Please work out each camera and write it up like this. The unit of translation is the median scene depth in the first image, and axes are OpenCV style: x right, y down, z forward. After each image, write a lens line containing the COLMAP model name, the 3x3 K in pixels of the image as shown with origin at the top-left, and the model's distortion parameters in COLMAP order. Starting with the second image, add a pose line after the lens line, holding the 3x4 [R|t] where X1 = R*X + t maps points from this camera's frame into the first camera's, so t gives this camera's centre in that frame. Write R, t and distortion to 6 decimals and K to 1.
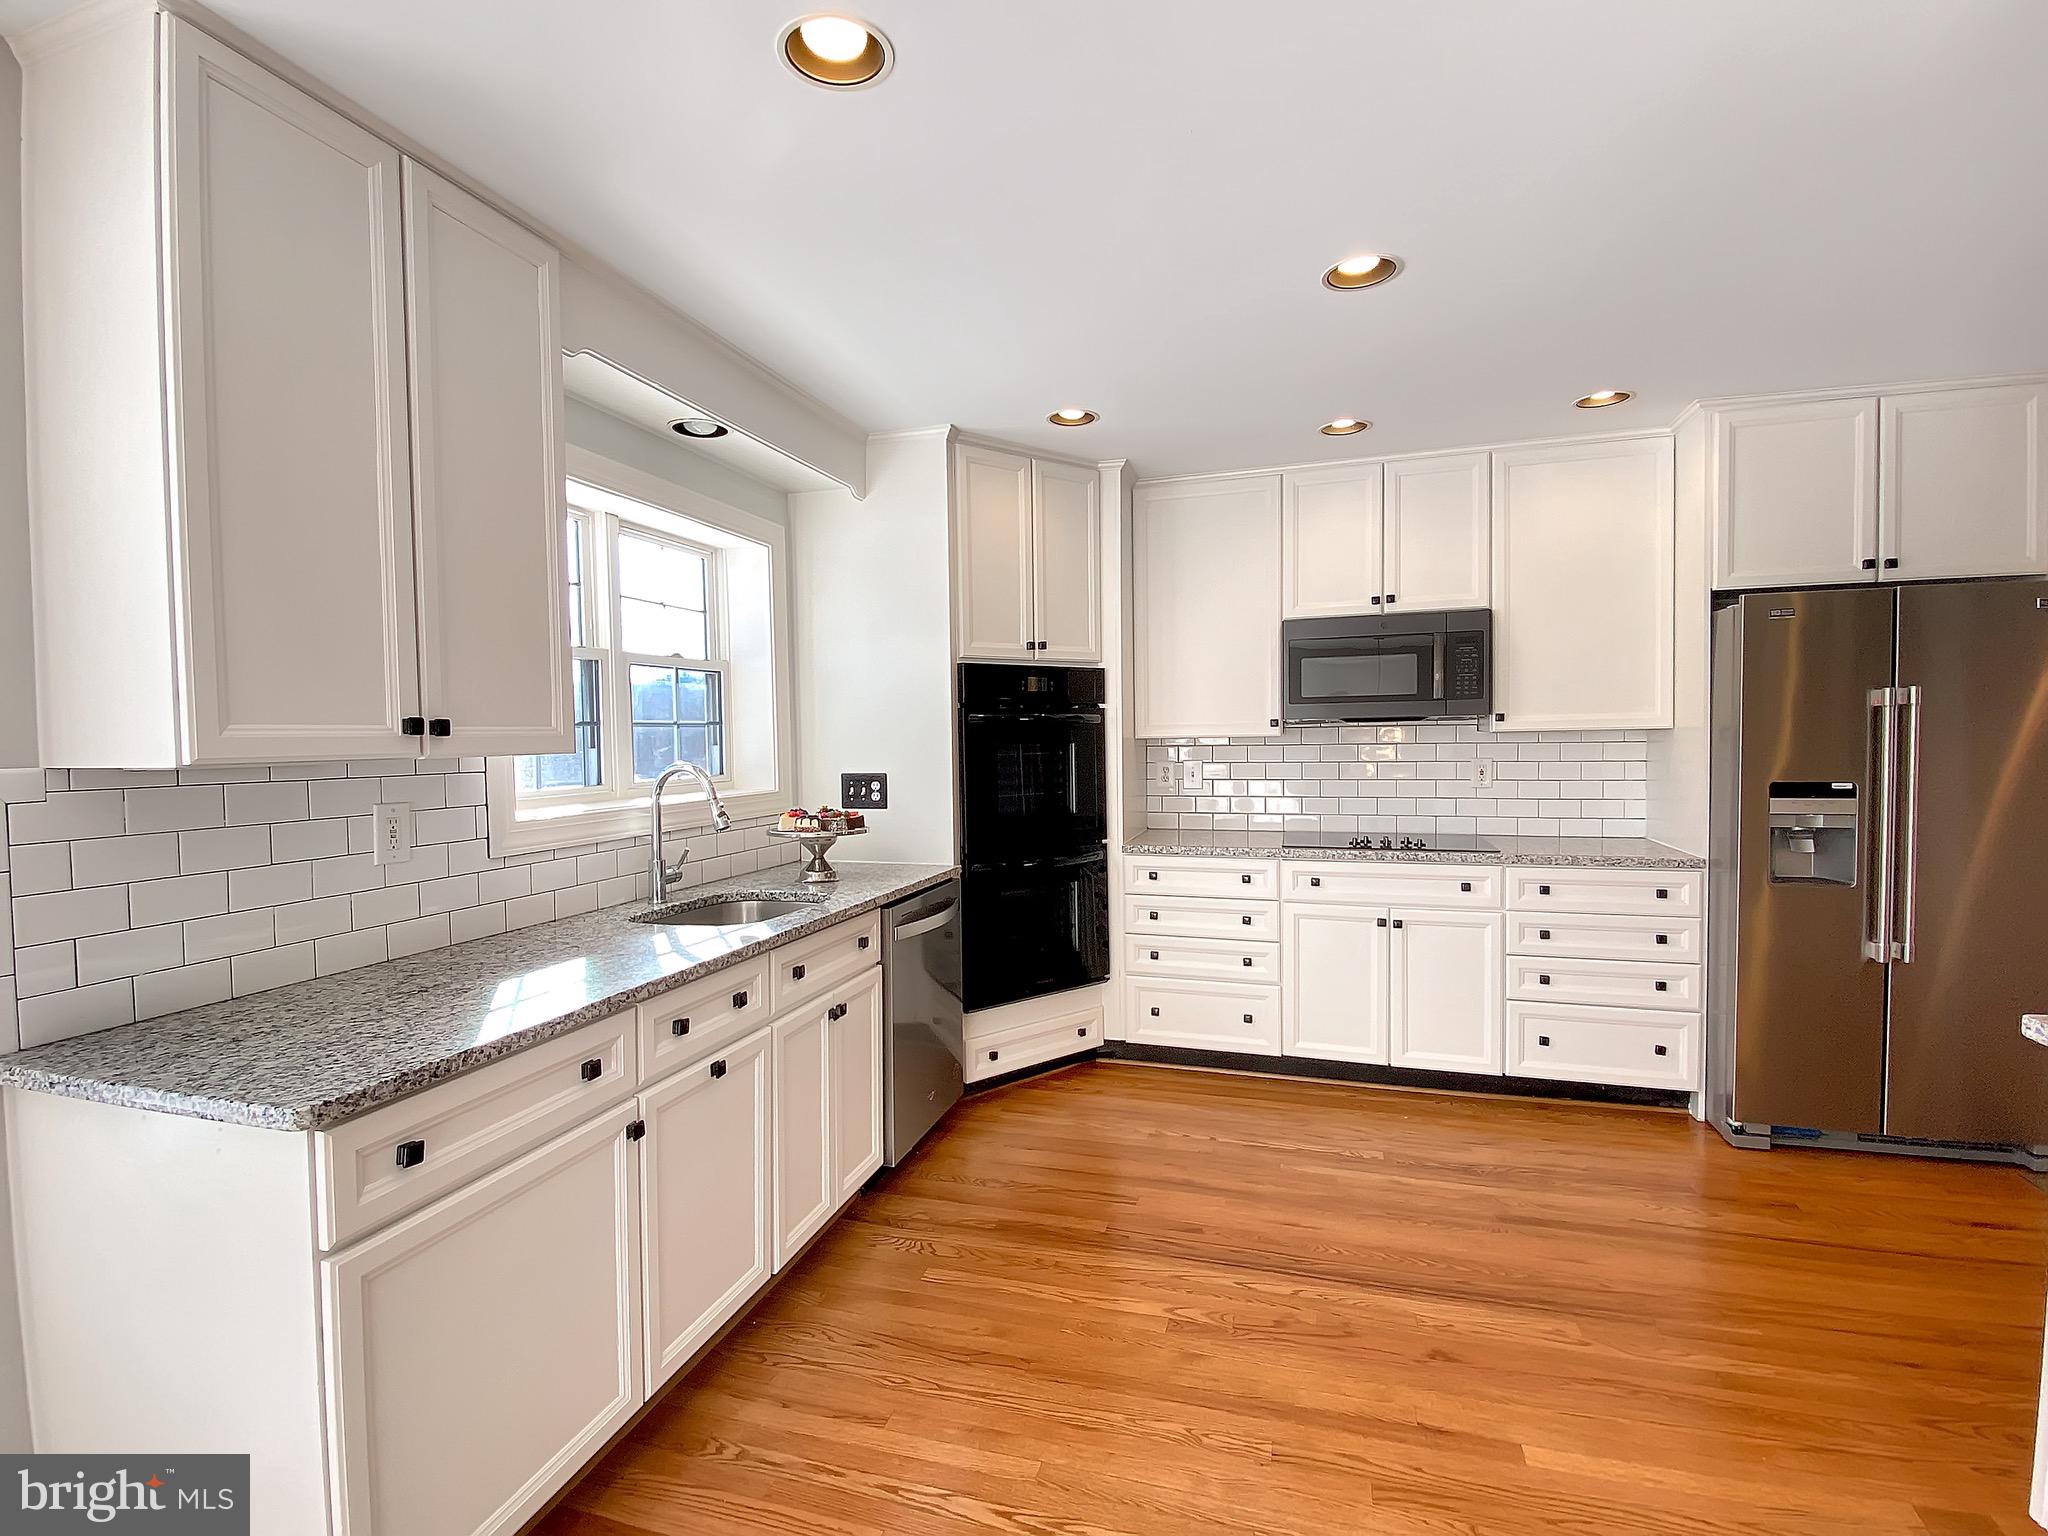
lens RADIAL K [[977.5, 0, 1020.4], [0, 977.5, 768.6], [0, 0, 1]] dist [0.026335, -0.001088]
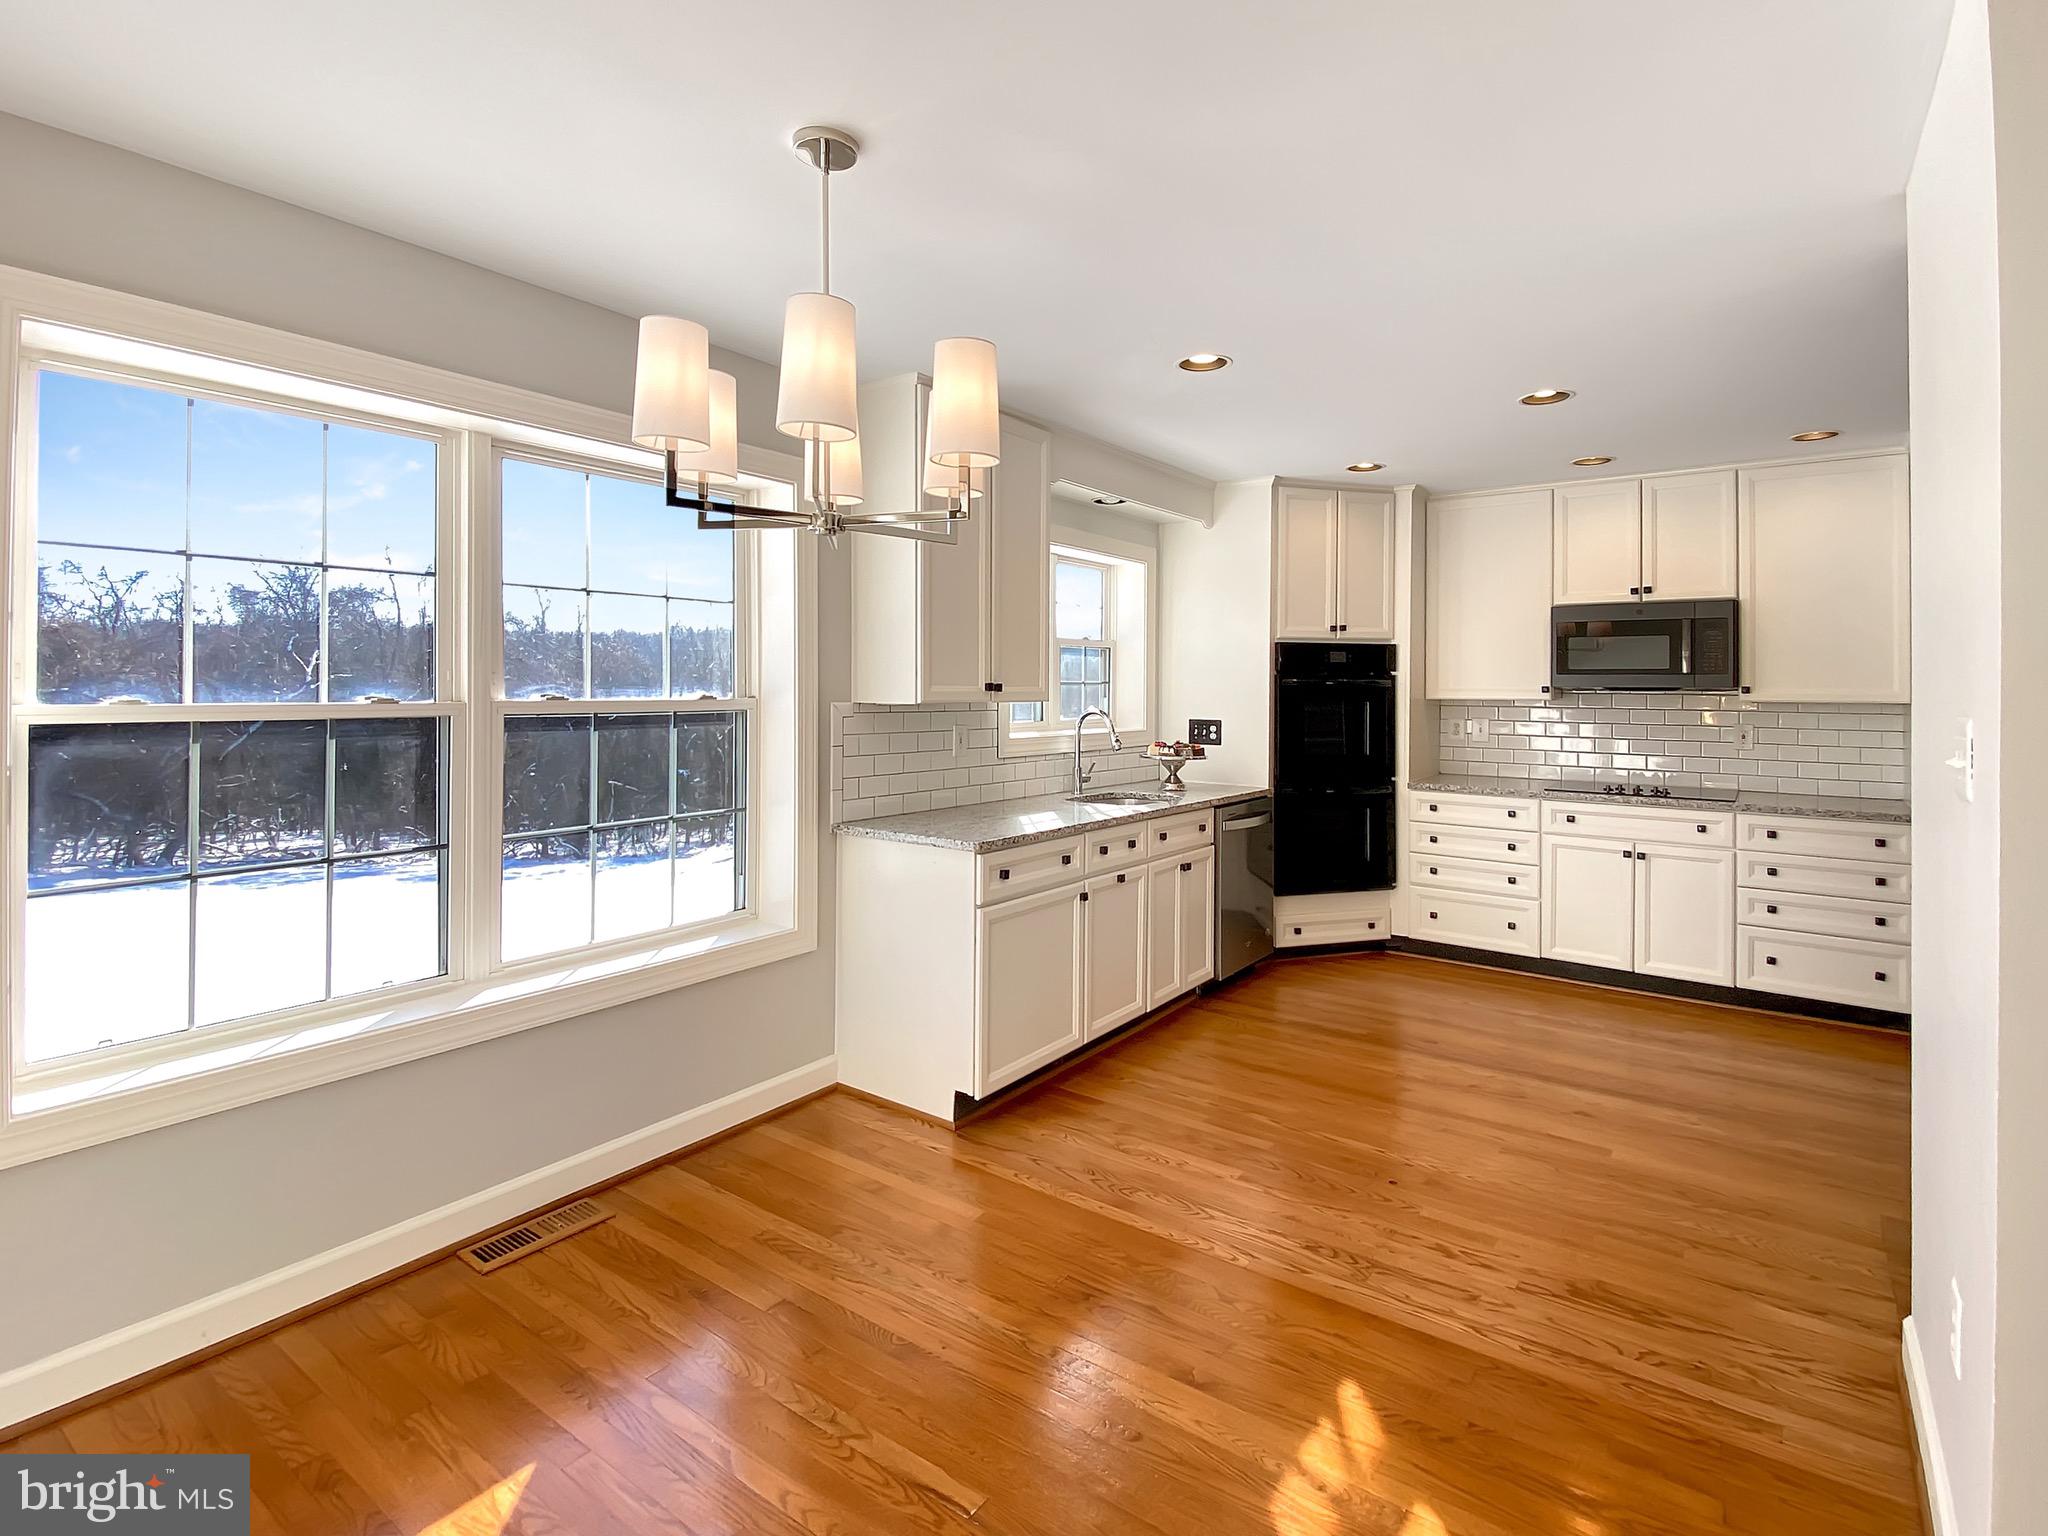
lens RADIAL K [[1035.6, 0, 1005.6], [0, 1035.6, 680.9], [0, 0, 1]] dist [0.021776, -0.001136]
pose [[0.939127, 0.019821, -0.342997, 0.083944], [-0.032530, 0.998979, -0.031337, 0.006103], [0.342026, 0.040588, 0.938814, -0.527281]]
